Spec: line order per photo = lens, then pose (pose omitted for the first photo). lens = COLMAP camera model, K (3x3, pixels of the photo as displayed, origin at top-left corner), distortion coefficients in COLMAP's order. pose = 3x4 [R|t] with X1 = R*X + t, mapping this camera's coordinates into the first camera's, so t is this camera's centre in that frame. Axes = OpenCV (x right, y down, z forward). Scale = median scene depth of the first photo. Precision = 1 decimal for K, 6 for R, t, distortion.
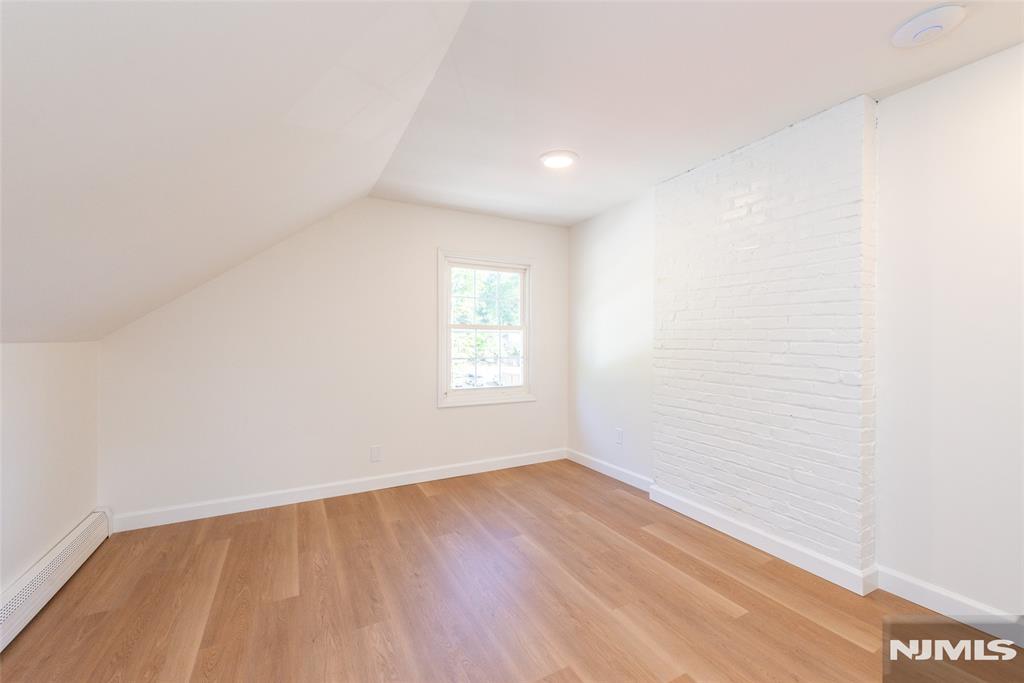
lens RADIAL K [[405.6, 0, 506.0], [0, 405.6, 339.1], [0, 0, 1]] dist [0.006047, -0.000762]
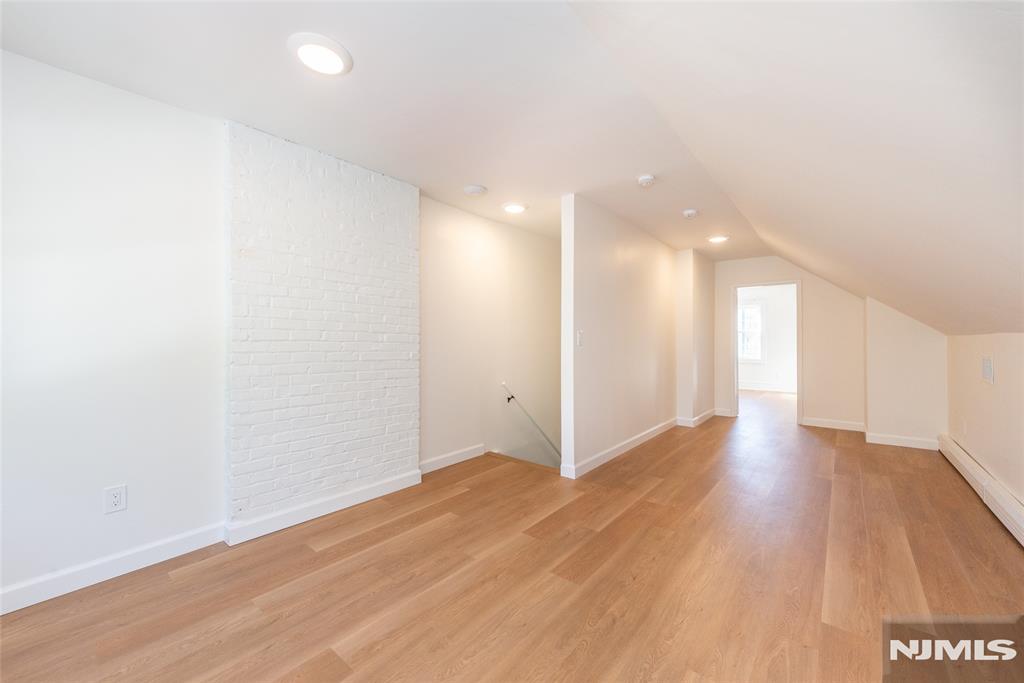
lens RADIAL K [[405.6, 0, 505.5], [0, 405.6, 341.2], [0, 0, 1]] dist [0.006047, -0.000762]
pose [[-0.384104, -0.007529, 0.923259, -0.667631], [-0.006838, 0.999963, 0.005309, 0.022136], [-0.923265, -0.004274, -0.384141, 1.078435]]
